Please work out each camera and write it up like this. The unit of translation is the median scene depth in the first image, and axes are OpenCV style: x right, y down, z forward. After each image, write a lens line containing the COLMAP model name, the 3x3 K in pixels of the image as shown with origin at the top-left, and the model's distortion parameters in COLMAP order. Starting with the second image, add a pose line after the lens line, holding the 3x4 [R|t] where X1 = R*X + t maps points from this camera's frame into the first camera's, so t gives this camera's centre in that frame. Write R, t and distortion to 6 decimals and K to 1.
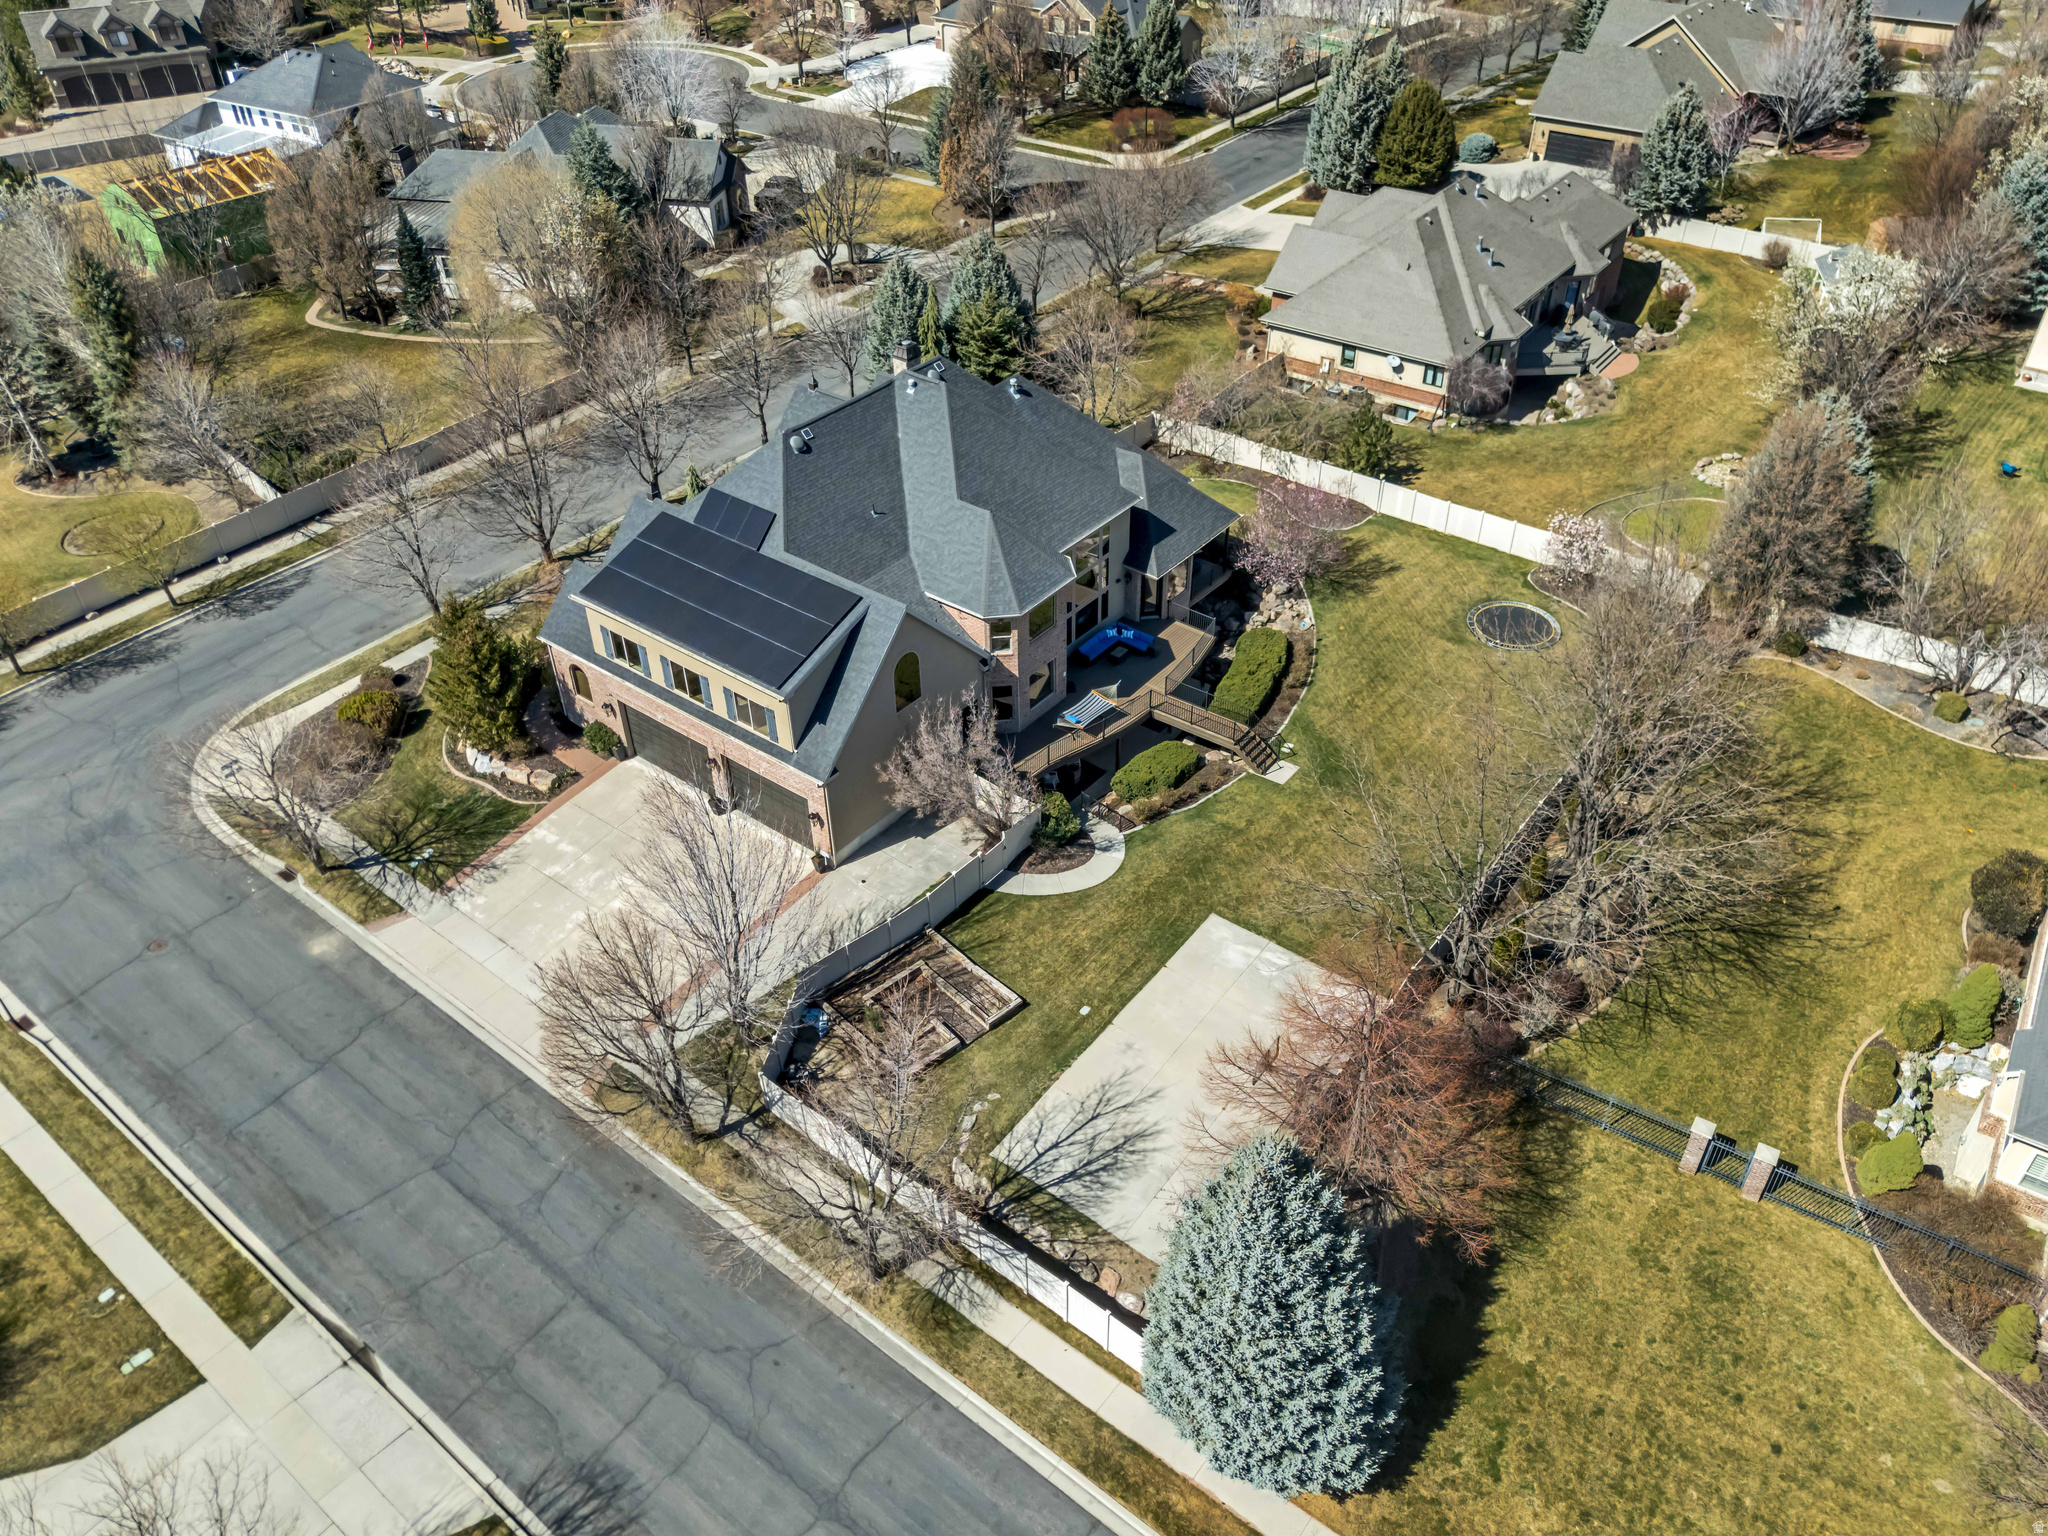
lens RADIAL K [[1532.7, 0, 1022.6], [0, 1532.7, 755.8], [0, 0, 1]] dist [0.065438, -0.054409]
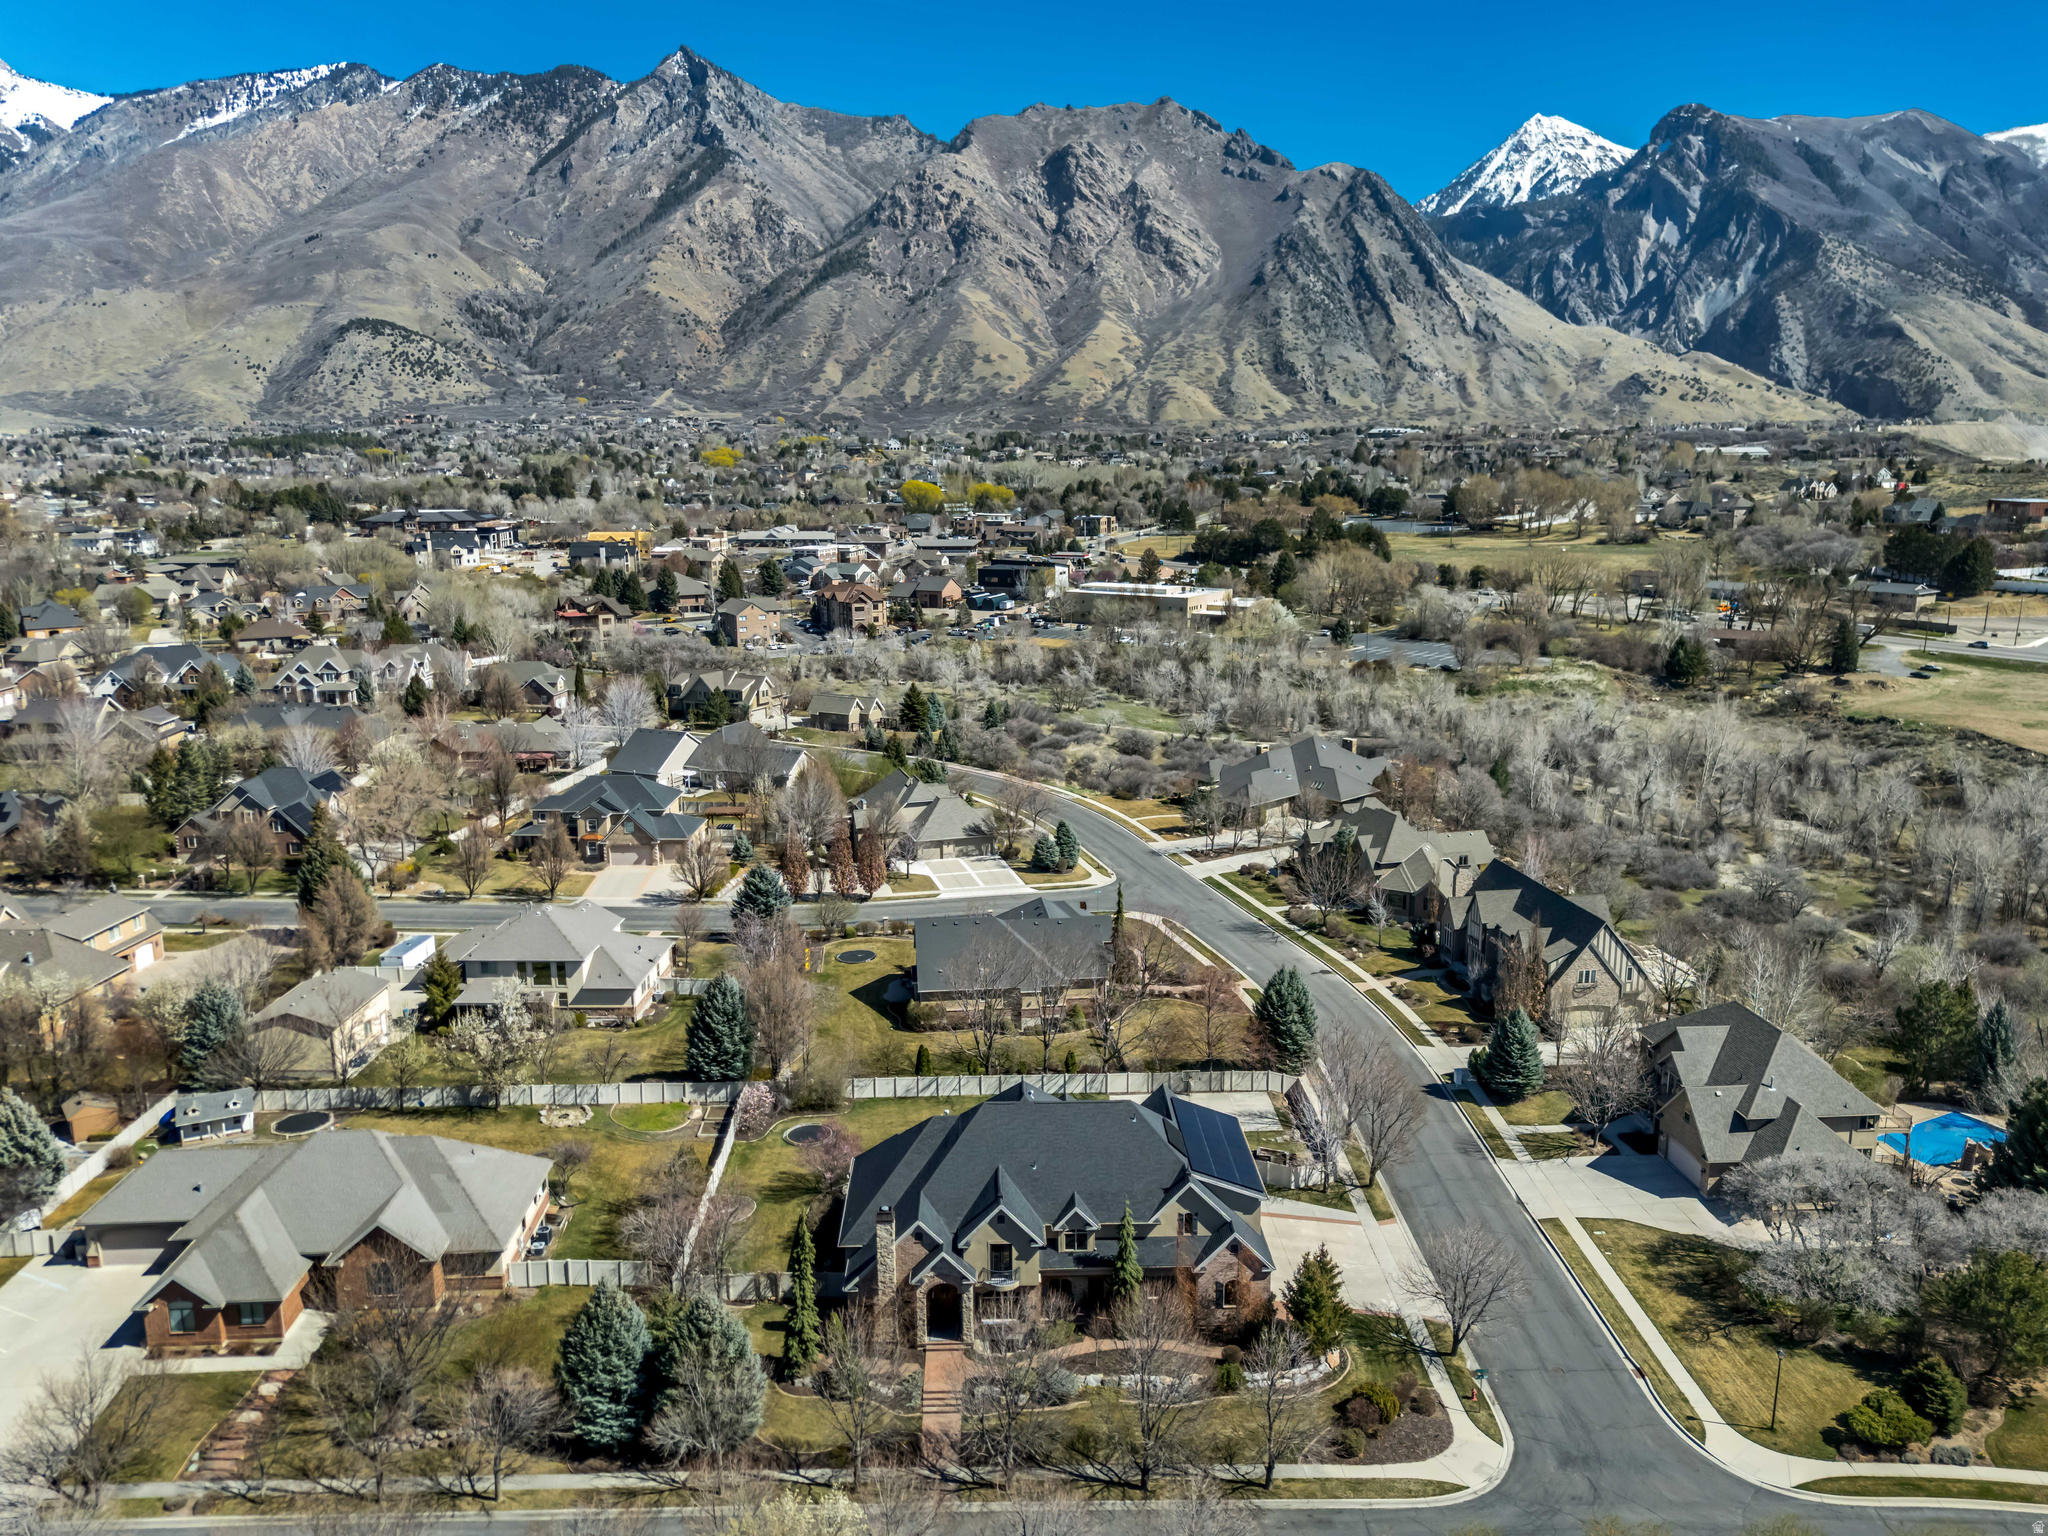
lens RADIAL K [[1532.7, 0, 1022.6], [0, 1532.7, 755.8], [0, 0, 1]] dist [0.065438, -0.054409]
pose [[-0.637810, -0.140473, 0.757275, -1.284376], [0.470657, 0.707198, 0.527592, -1.400357], [-0.609656, 0.692920, -0.384943, 1.457833]]
